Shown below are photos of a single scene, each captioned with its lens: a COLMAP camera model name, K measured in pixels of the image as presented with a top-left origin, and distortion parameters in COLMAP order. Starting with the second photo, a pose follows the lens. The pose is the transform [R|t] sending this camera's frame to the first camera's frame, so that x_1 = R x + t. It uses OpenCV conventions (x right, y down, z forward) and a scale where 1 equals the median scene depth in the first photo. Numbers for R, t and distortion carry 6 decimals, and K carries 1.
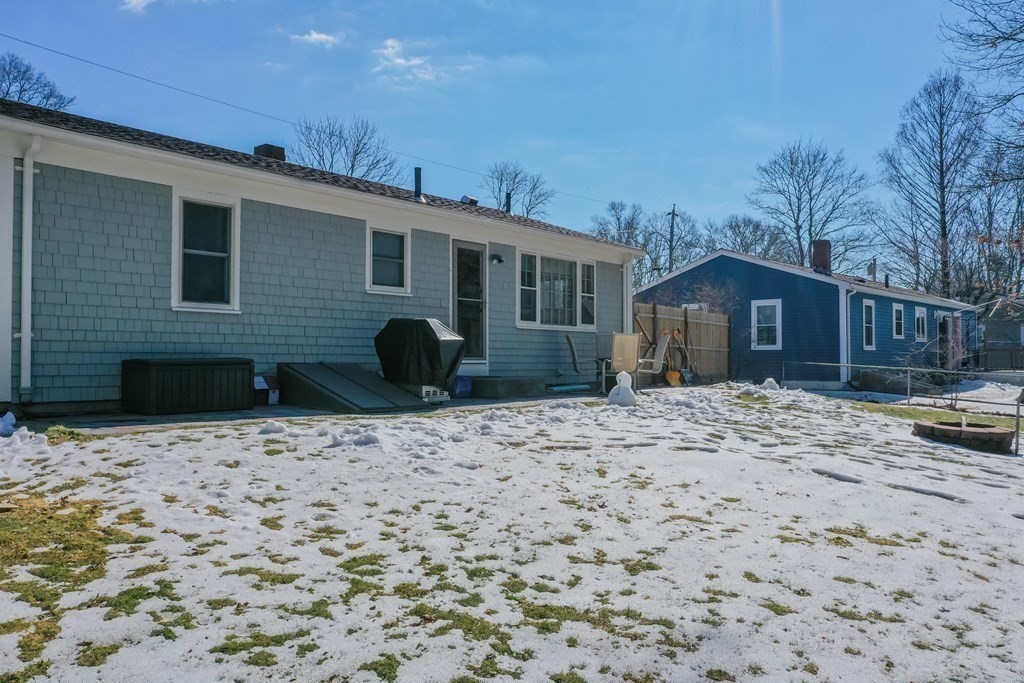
lens RADIAL K [[811.0, 0, 508.4], [0, 811.0, 336.5], [0, 0, 1]] dist [0.004317, -0.005860]
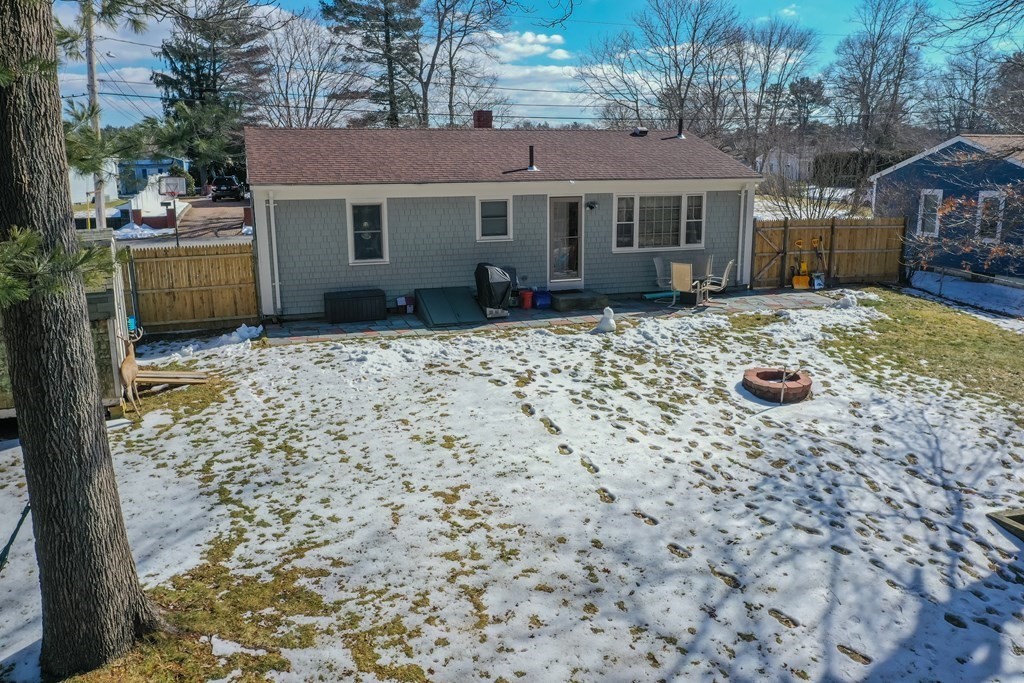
lens RADIAL K [[811.0, 0, 516.2], [0, 811.0, 341.7], [0, 0, 1]] dist [0.004317, -0.005860]
pose [[0.844813, 0.107551, -0.524141, 0.882485], [0.025531, 0.970371, 0.240266, -0.288749], [0.534452, -0.216361, 0.817037, -0.364397]]
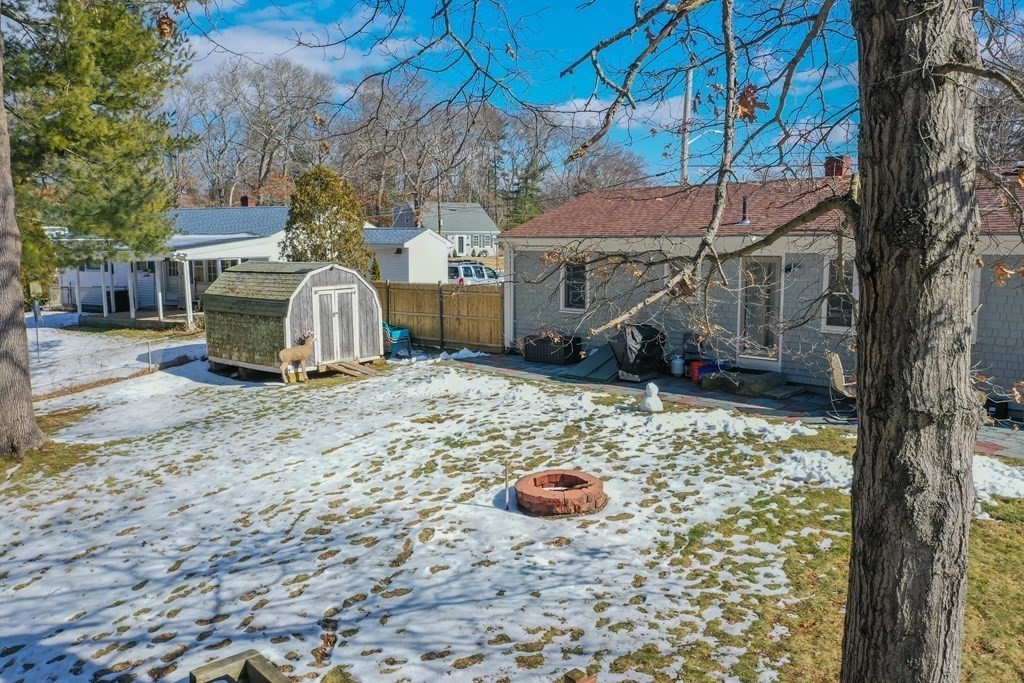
lens RADIAL K [[811.0, 0, 509.8], [0, 811.0, 344.3], [0, 0, 1]] dist [0.004317, -0.005860]
pose [[-0.097463, 0.122529, -0.987668, 1.546102], [0.034417, 0.992214, 0.119696, -0.191602], [0.994644, -0.022327, -0.100921, 1.018875]]
